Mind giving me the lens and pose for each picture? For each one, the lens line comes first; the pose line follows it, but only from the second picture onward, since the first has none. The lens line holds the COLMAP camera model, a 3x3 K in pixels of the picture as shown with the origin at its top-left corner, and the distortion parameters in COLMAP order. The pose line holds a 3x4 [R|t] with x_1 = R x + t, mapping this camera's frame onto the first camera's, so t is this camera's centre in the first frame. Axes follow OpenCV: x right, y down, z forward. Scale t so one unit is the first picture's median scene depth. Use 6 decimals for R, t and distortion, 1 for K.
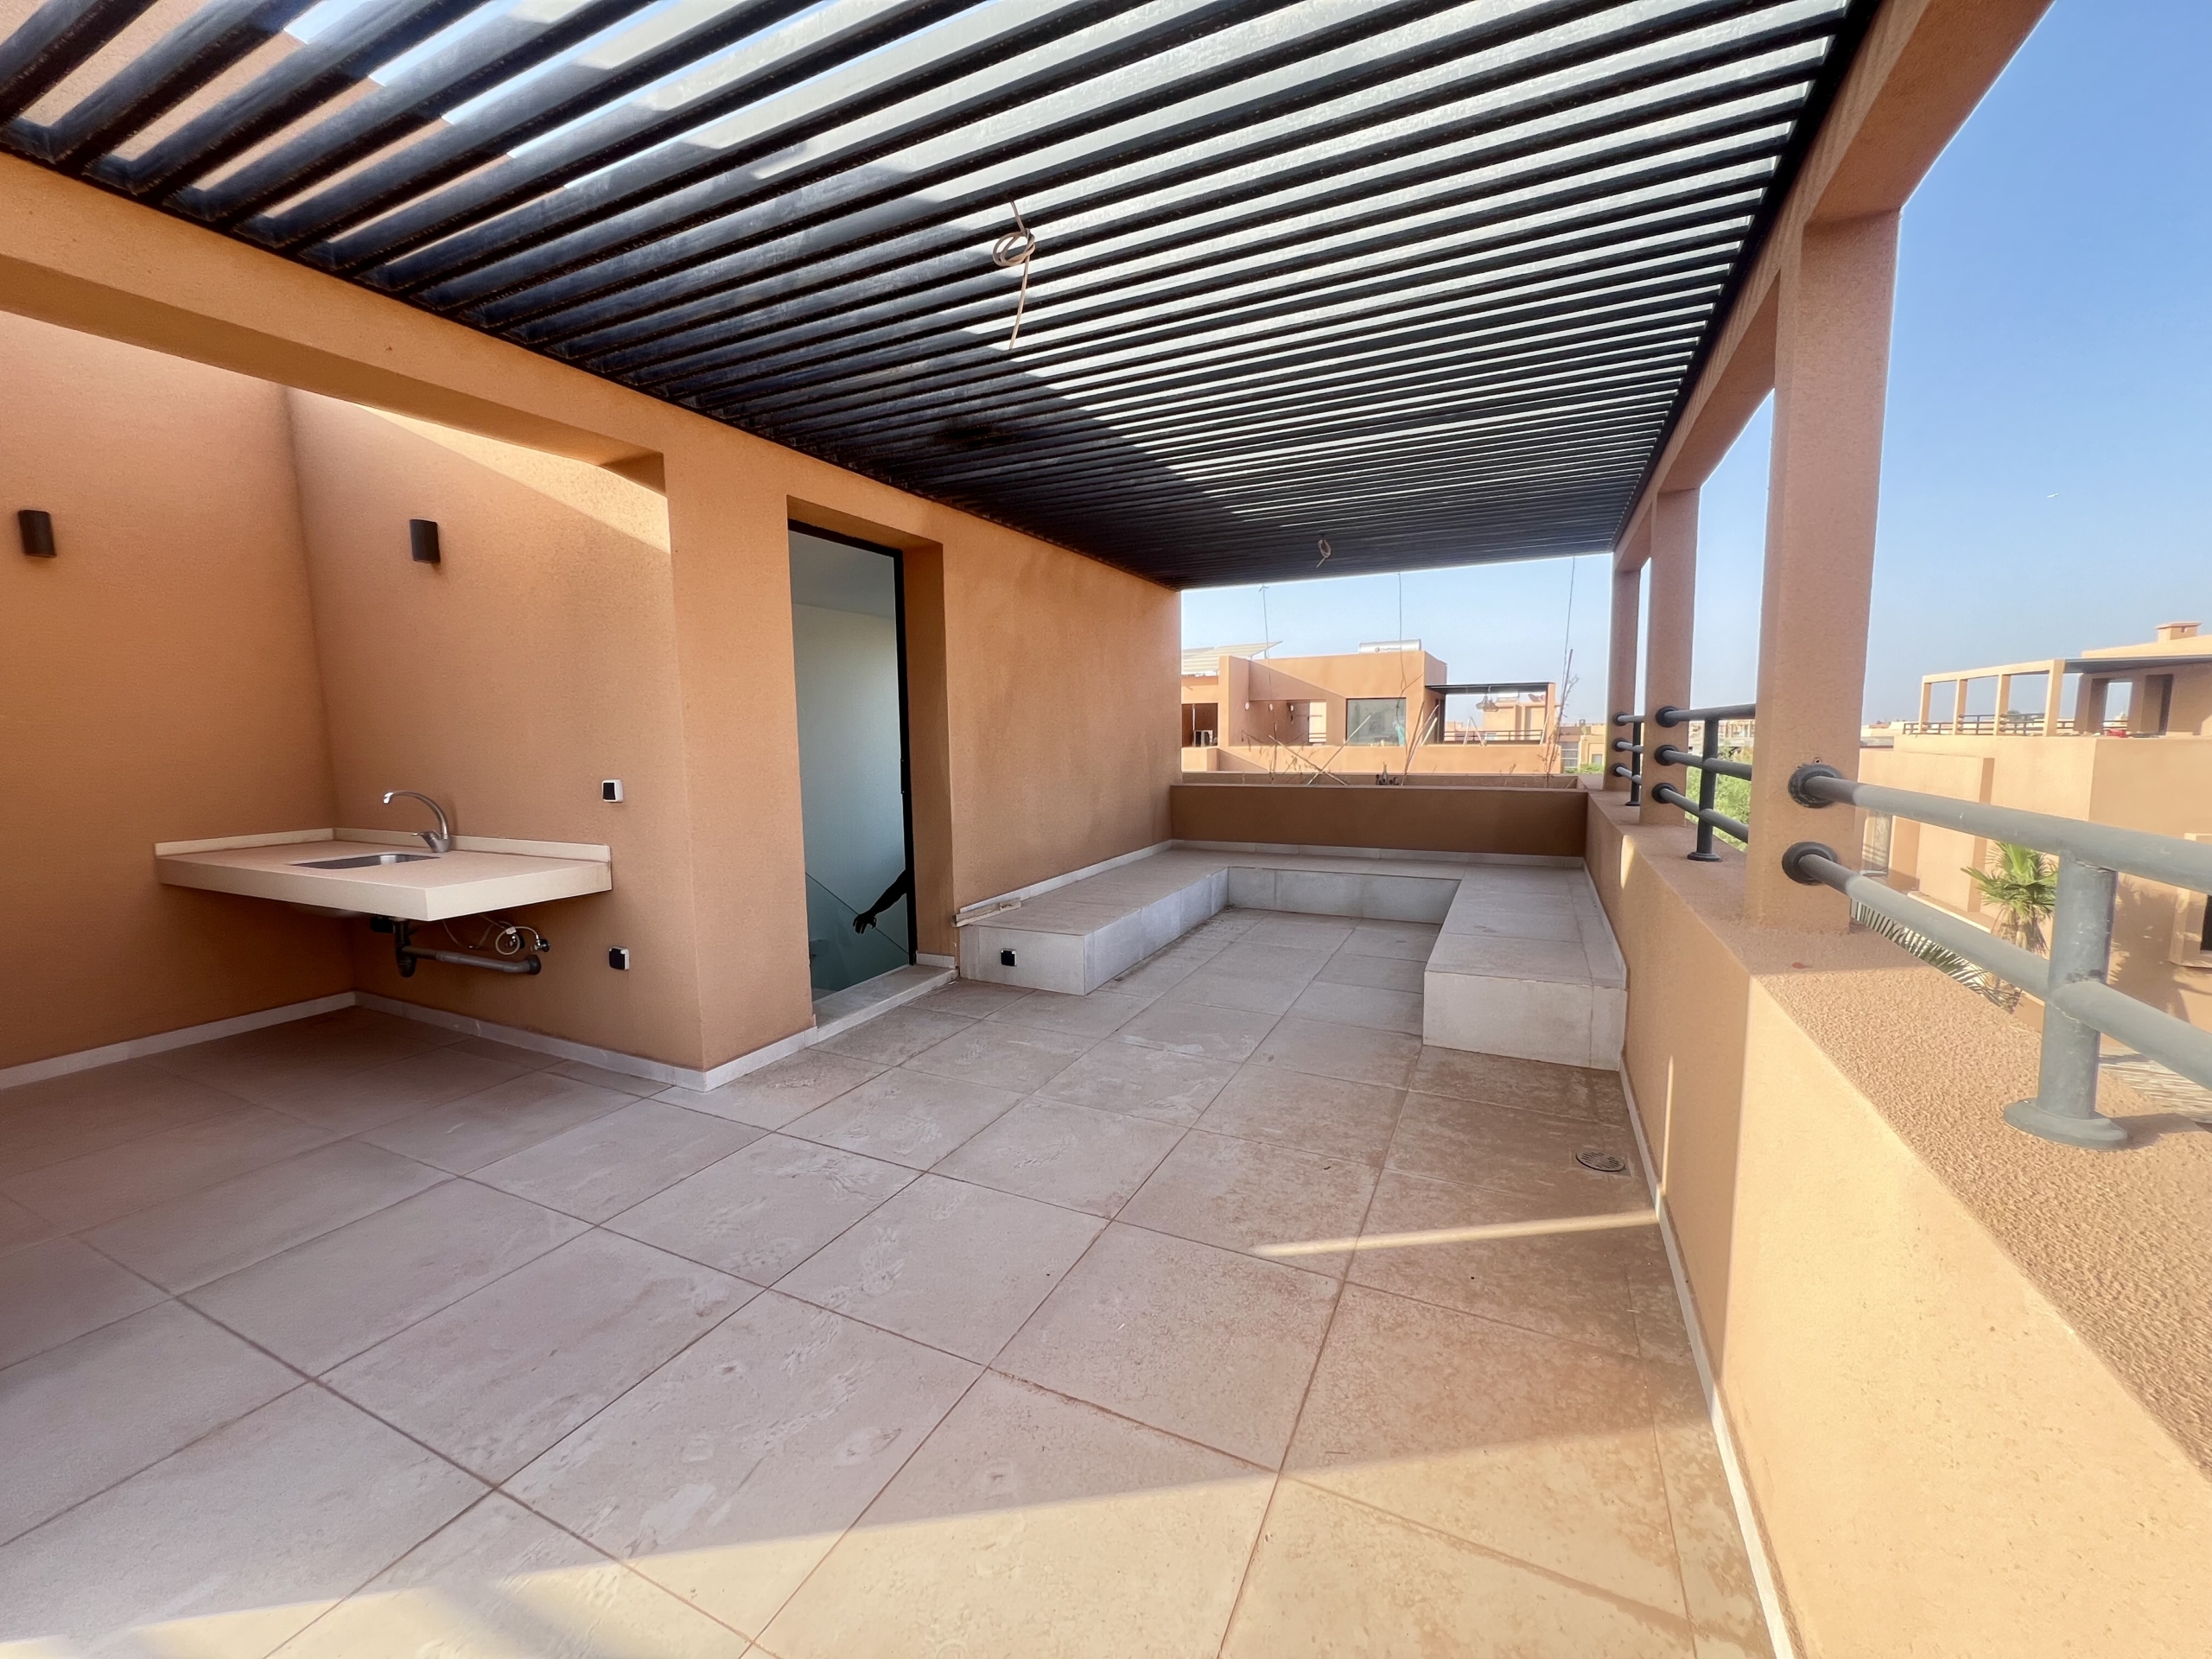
lens RADIAL K [[883.4, 0, 1110.2], [0, 883.4, 823.2], [0, 0, 1]] dist [-0.000499, -0.000298]
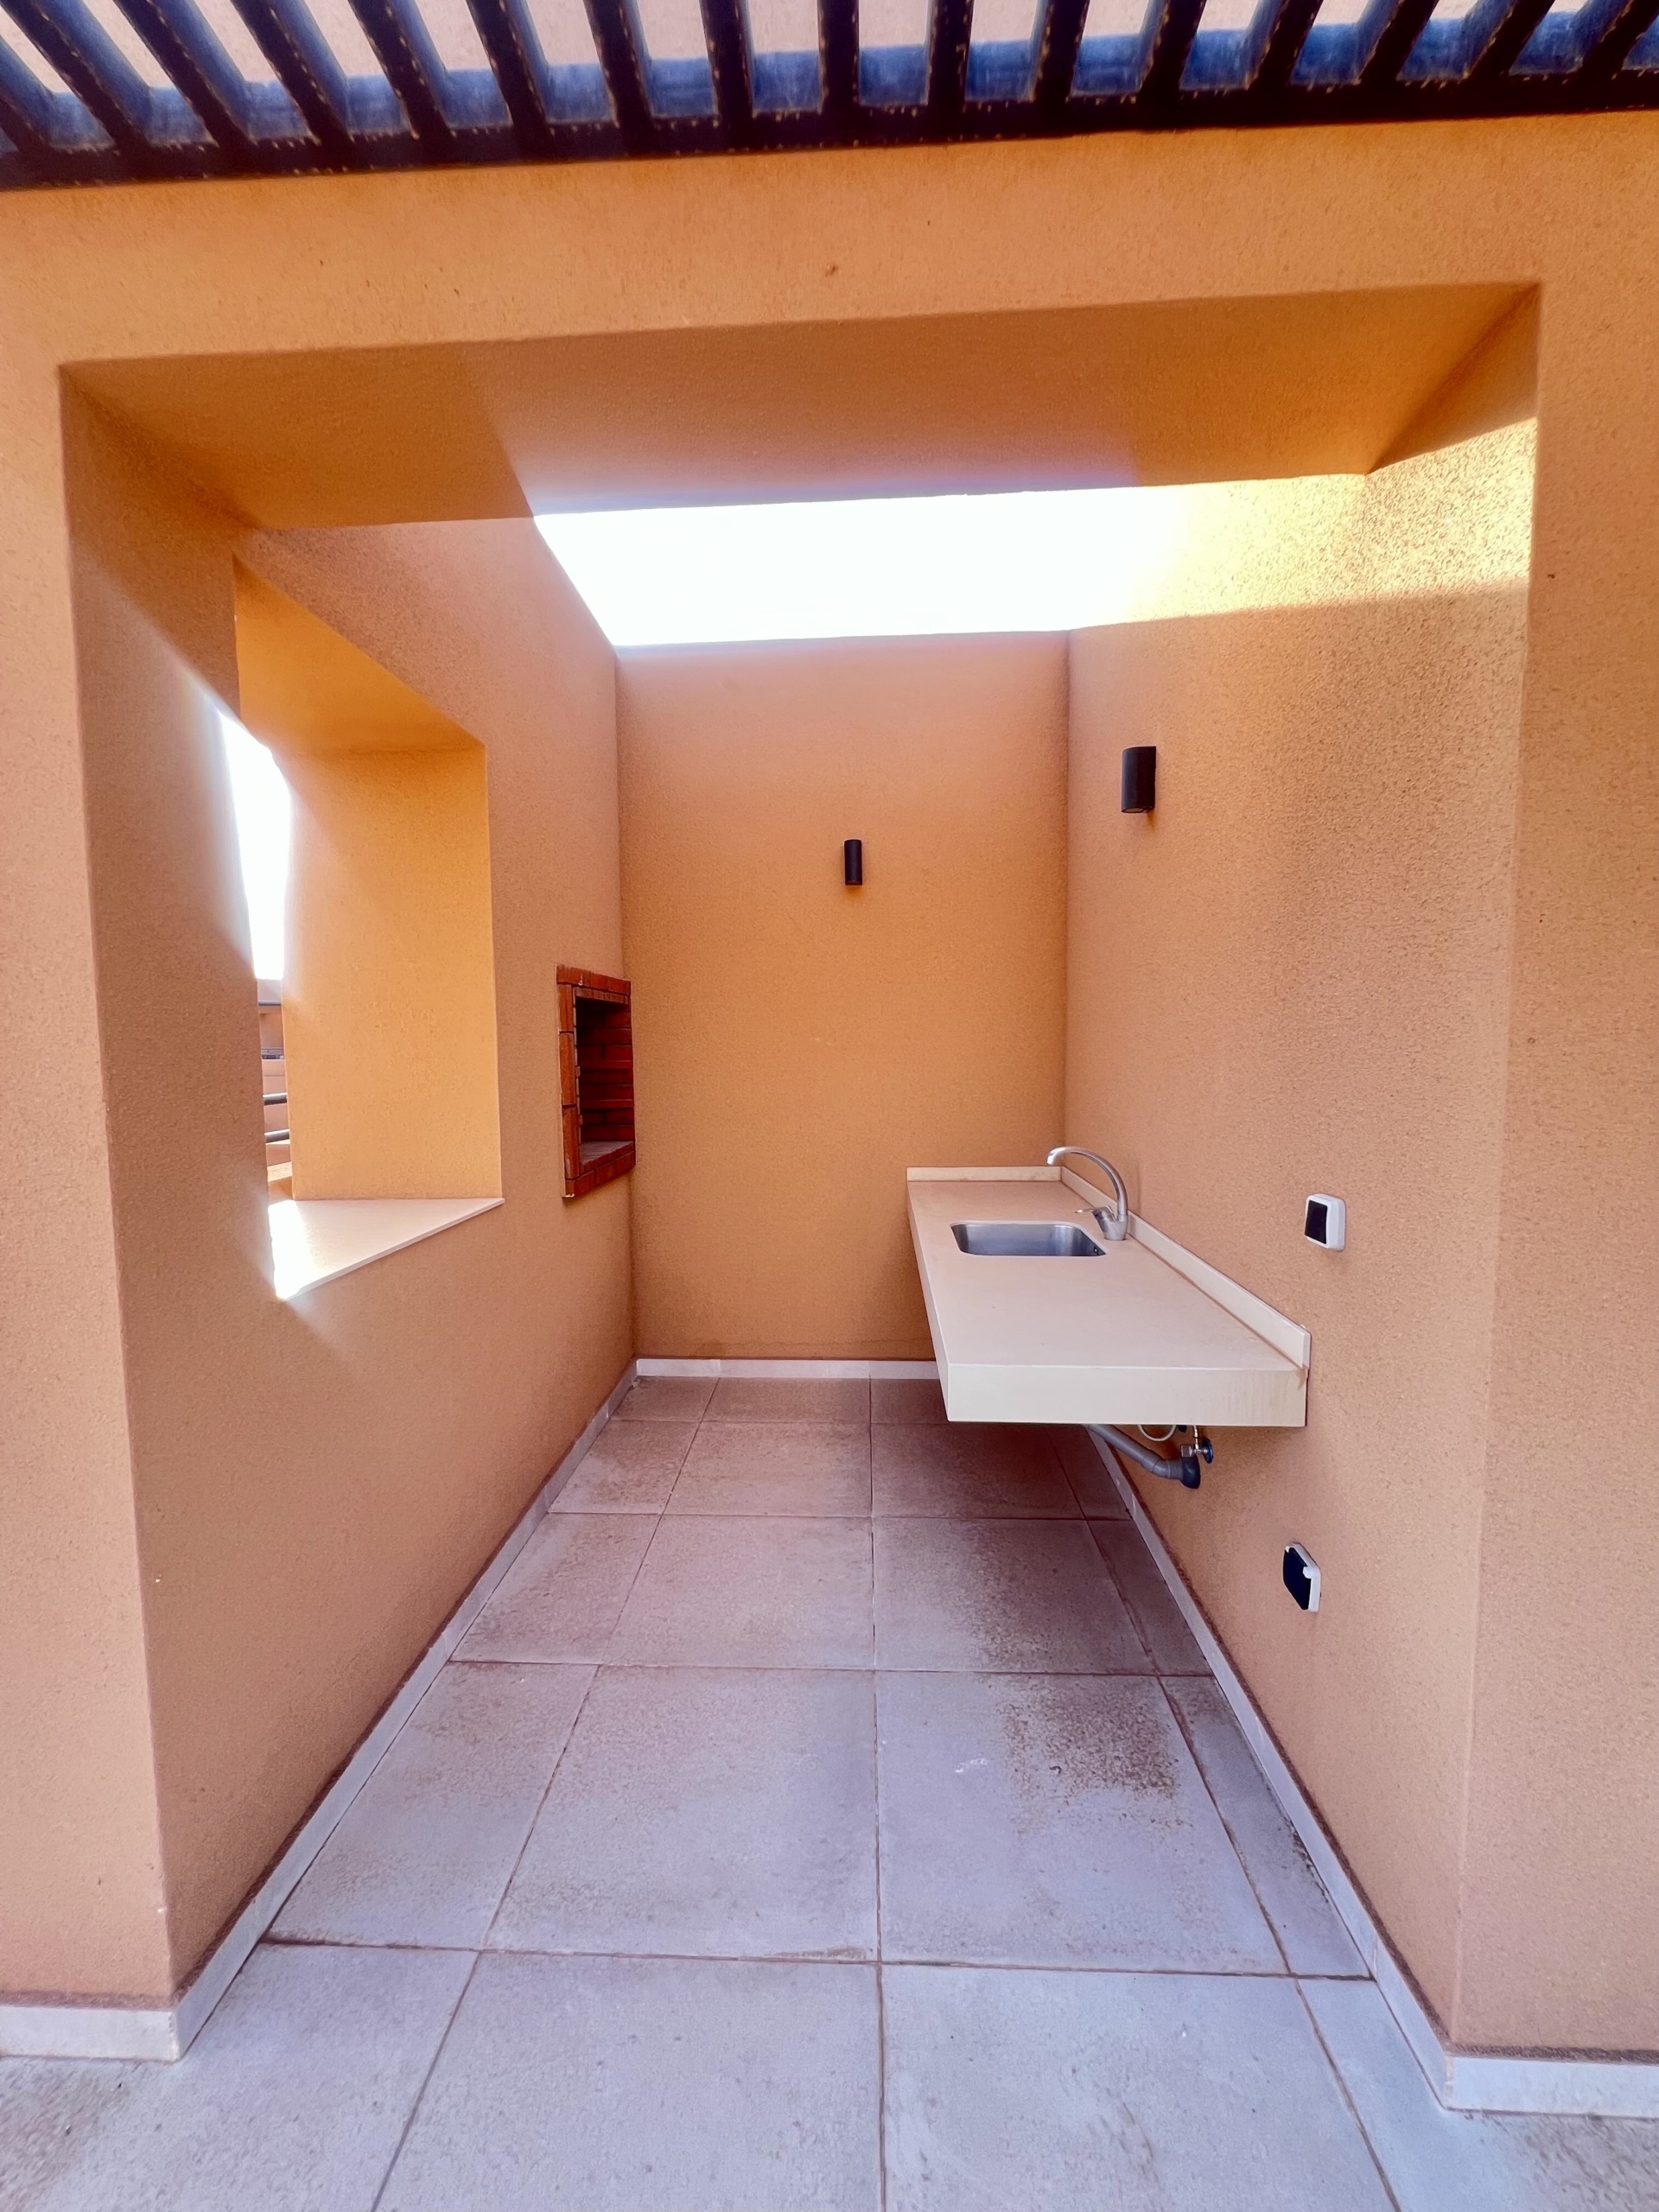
lens RADIAL K [[883.4, 0, 838.0], [0, 883.4, 1107.7], [0, 0, 1]] dist [-0.000499, -0.000298]
pose [[0.392139, 0.085808, -0.915895, -0.257252], [-0.095646, 0.994047, 0.052179, -0.094093], [0.914920, 0.067140, 0.398012, 0.596034]]
